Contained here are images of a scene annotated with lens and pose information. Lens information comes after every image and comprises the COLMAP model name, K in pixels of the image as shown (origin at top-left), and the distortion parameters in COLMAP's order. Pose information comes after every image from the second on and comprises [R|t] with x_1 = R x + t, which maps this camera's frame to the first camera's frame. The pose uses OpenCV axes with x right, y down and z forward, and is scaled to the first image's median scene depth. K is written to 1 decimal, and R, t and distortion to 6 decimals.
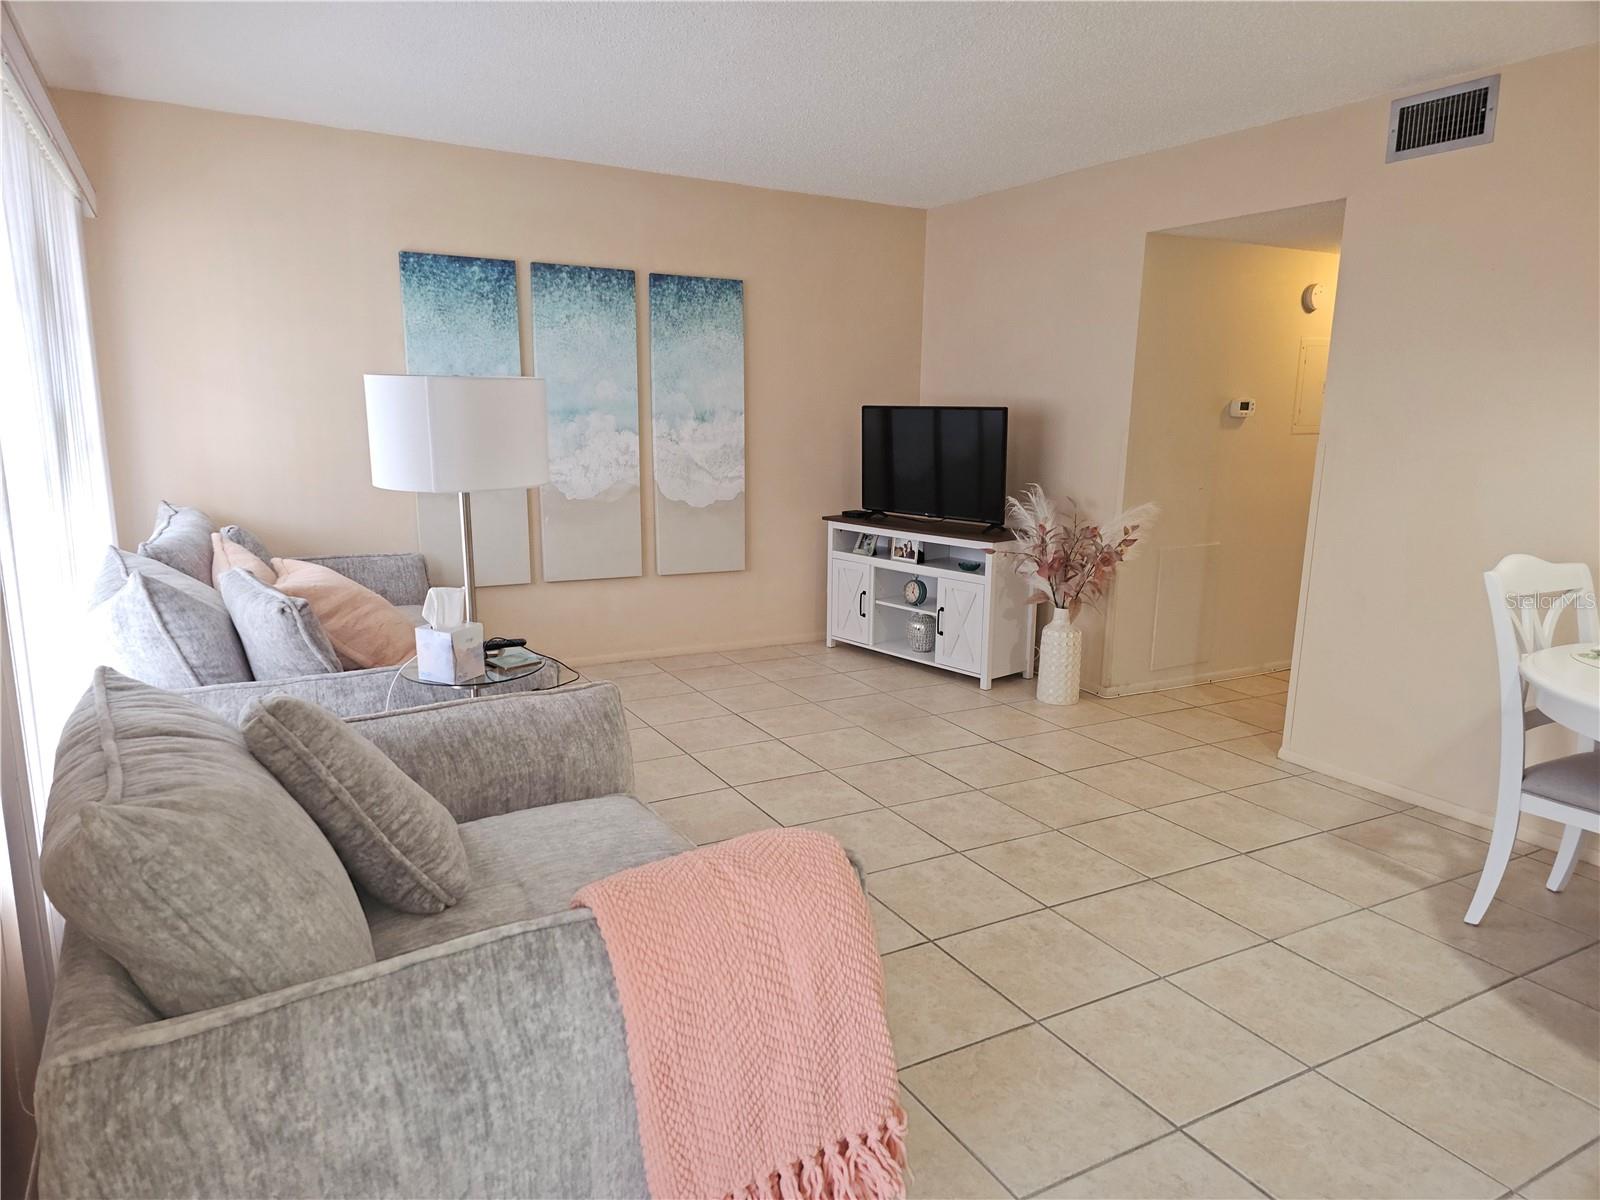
lens RADIAL K [[1044.9, 0, 794.0], [0, 1044.9, 612.7], [0, 0, 1]] dist [0.071311, -0.063109]
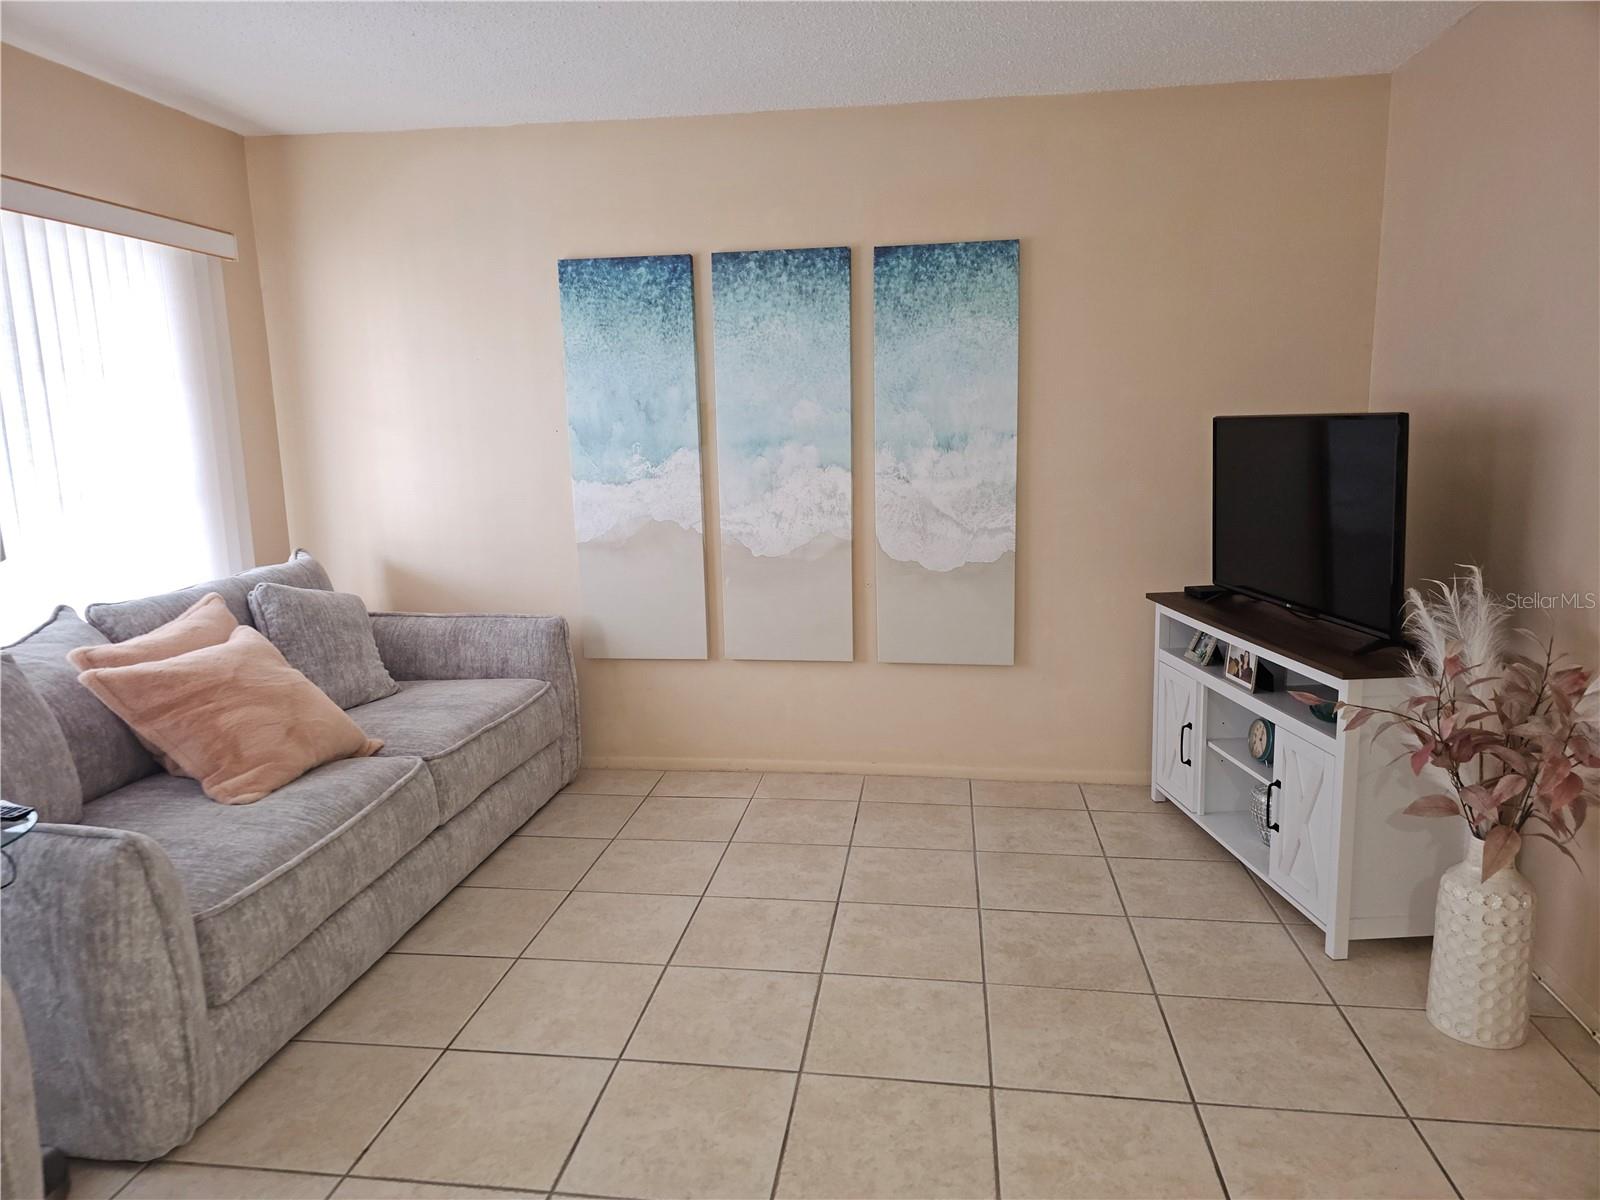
lens RADIAL K [[1047.3, 0, 807.8], [0, 1047.3, 600.5], [0, 0, 1]] dist [0.071089, -0.059489]
pose [[0.799169, 0.067281, -0.597329, 0.292720], [-0.085087, 0.996372, -0.001610, -0.083246], [0.595053, 0.052112, 0.801995, 0.438312]]
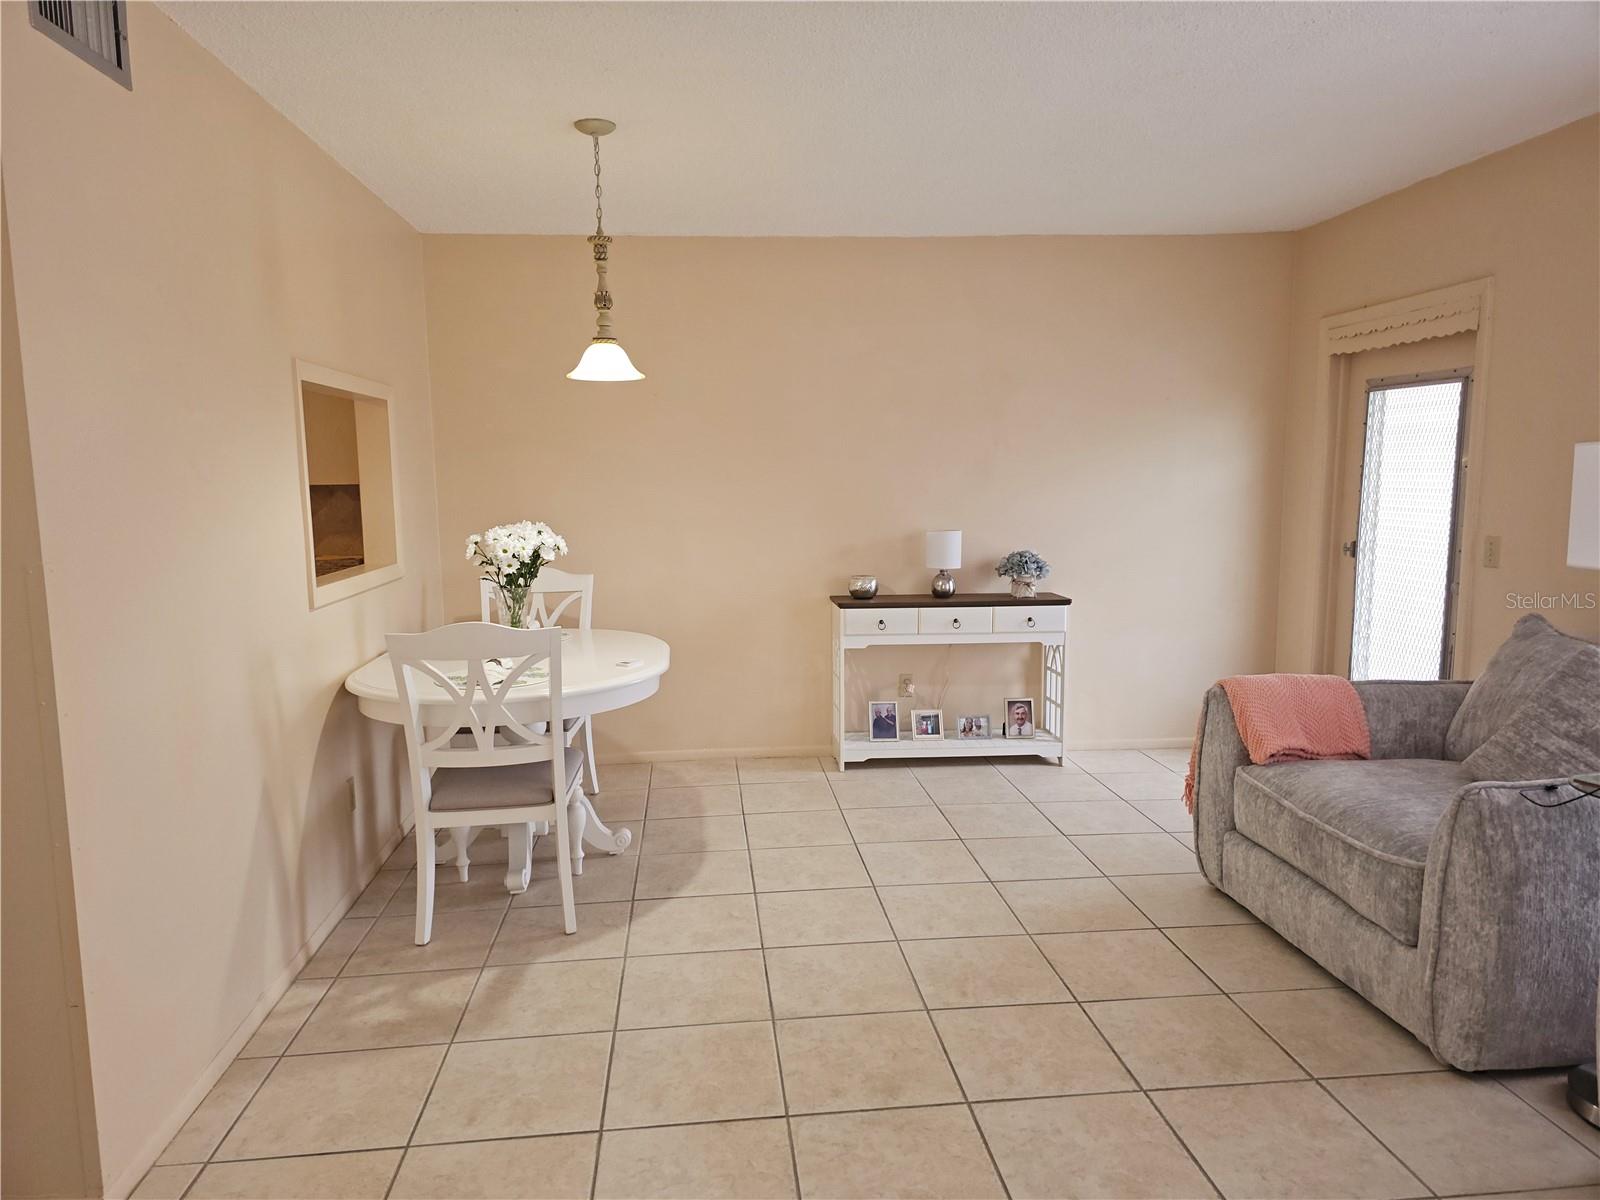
lens RADIAL K [[1047.3, 0, 807.8], [0, 1047.3, 600.5], [0, 0, 1]] dist [0.071089, -0.059489]
pose [[-0.921355, -0.051392, 0.385310, -0.001401], [0.078422, 0.946267, 0.313735, -0.222471], [-0.380730, 0.319278, -0.867817, 1.066701]]
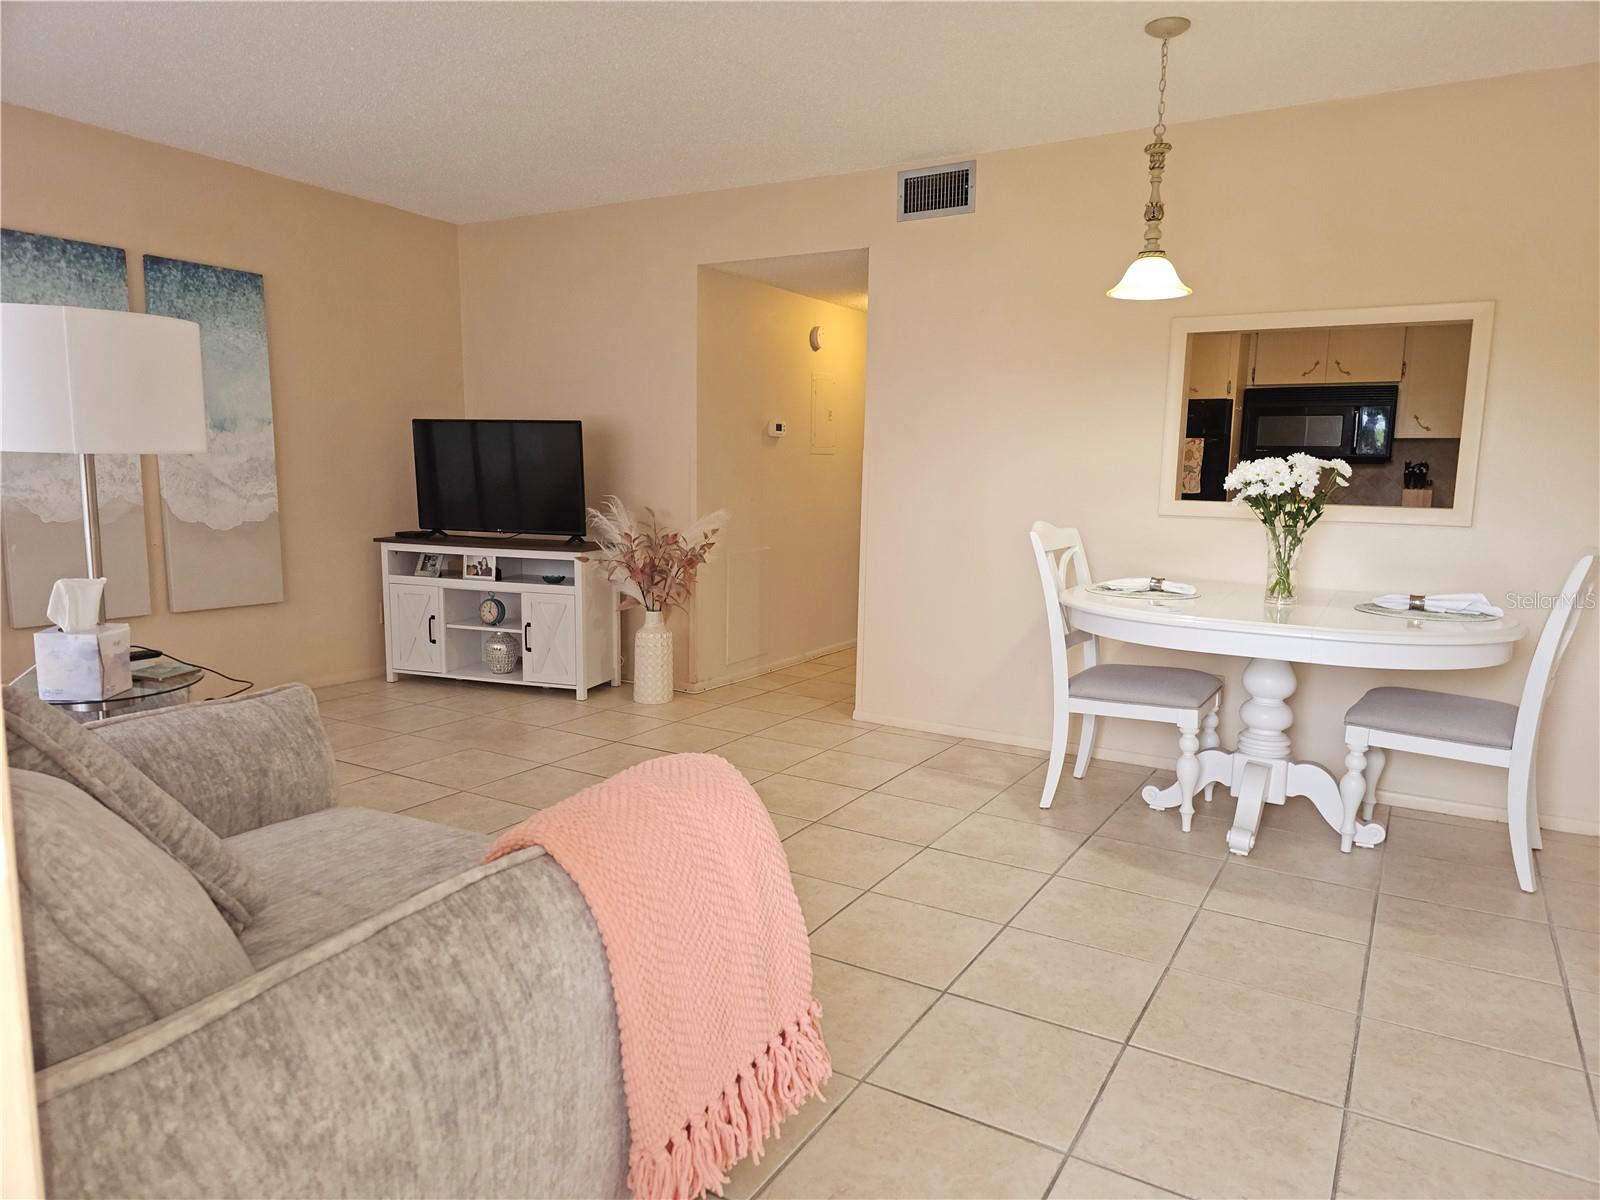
lens RADIAL K [[1047.3, 0, 807.8], [0, 1047.3, 600.5], [0, 0, 1]] dist [0.071089, -0.059489]
pose [[0.861004, -0.064952, 0.504434, -0.138189], [0.096820, 0.994607, -0.037191, 0.038880], [-0.499298, 0.080861, 0.862649, 0.020405]]
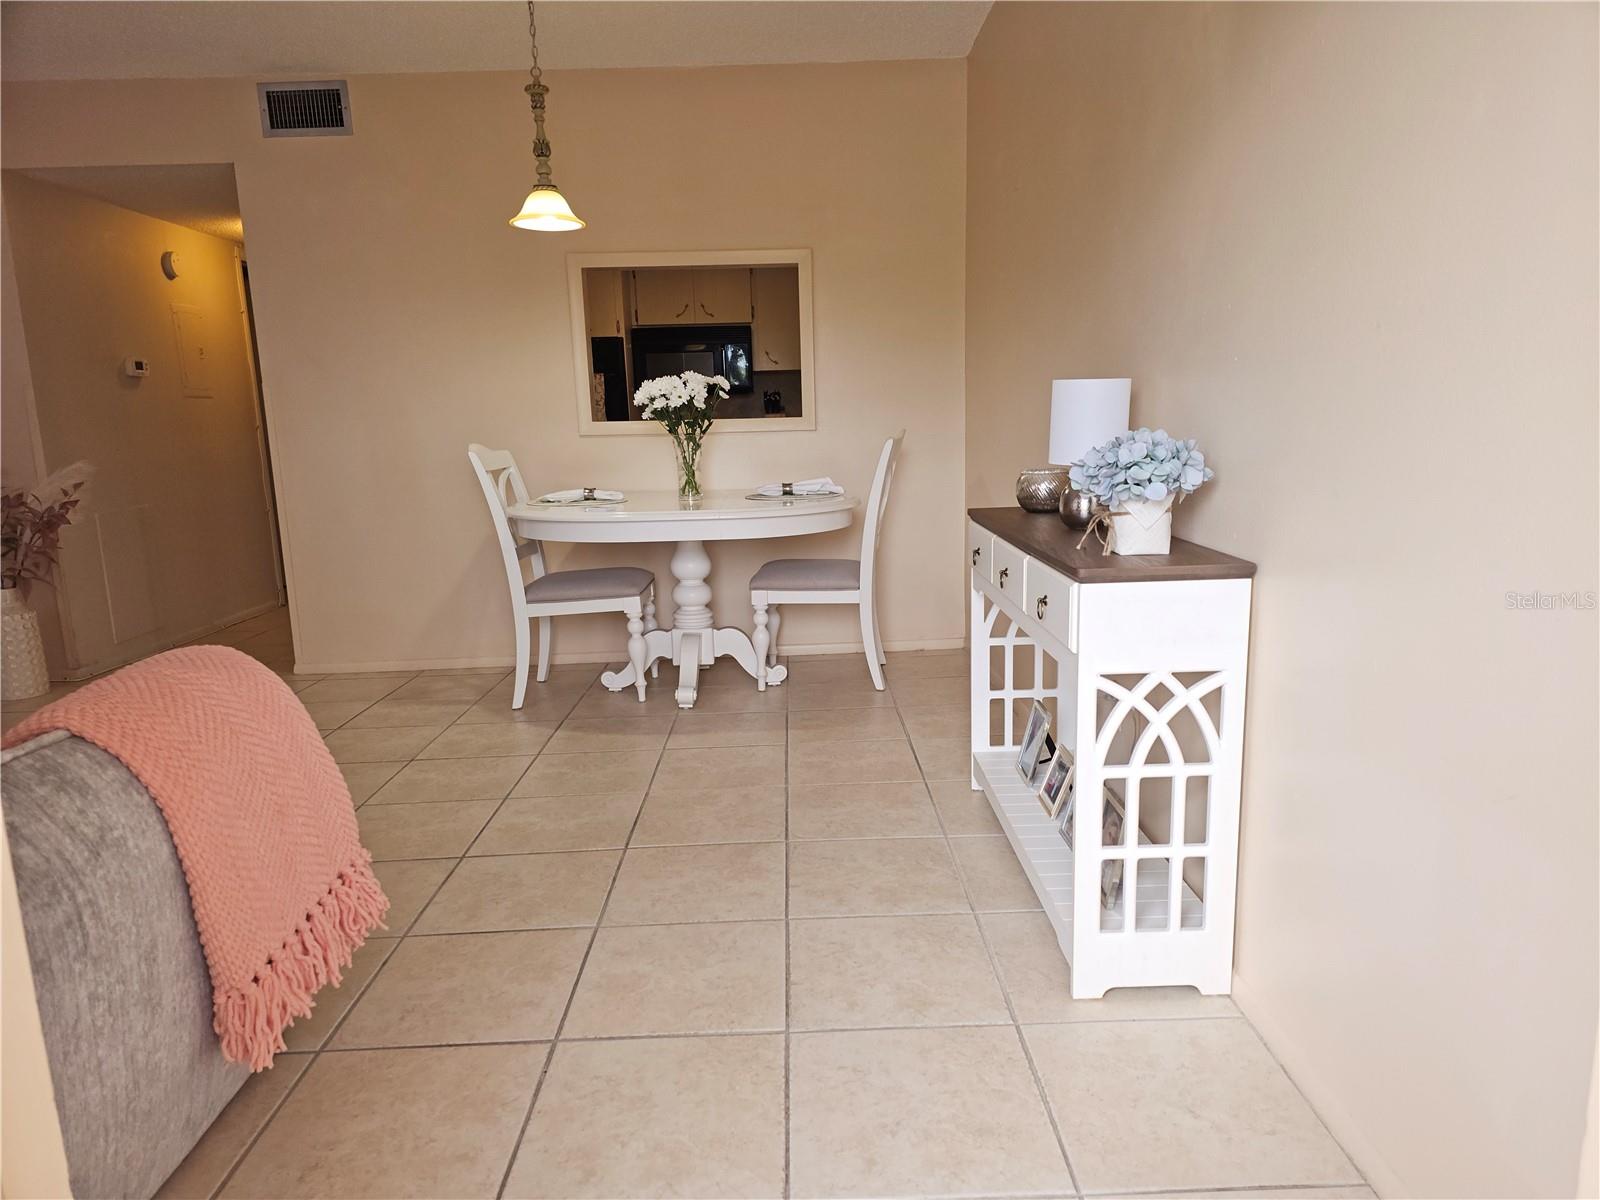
lens RADIAL K [[1050.7, 0, 818.0], [0, 1050.7, 613.7], [0, 0, 1]] dist [0.065538, -0.059381]
pose [[0.457191, -0.189747, 0.868892, -0.211962], [0.214160, 0.971716, 0.099515, 0.072476], [-0.863199, 0.140584, 0.484896, -0.009067]]
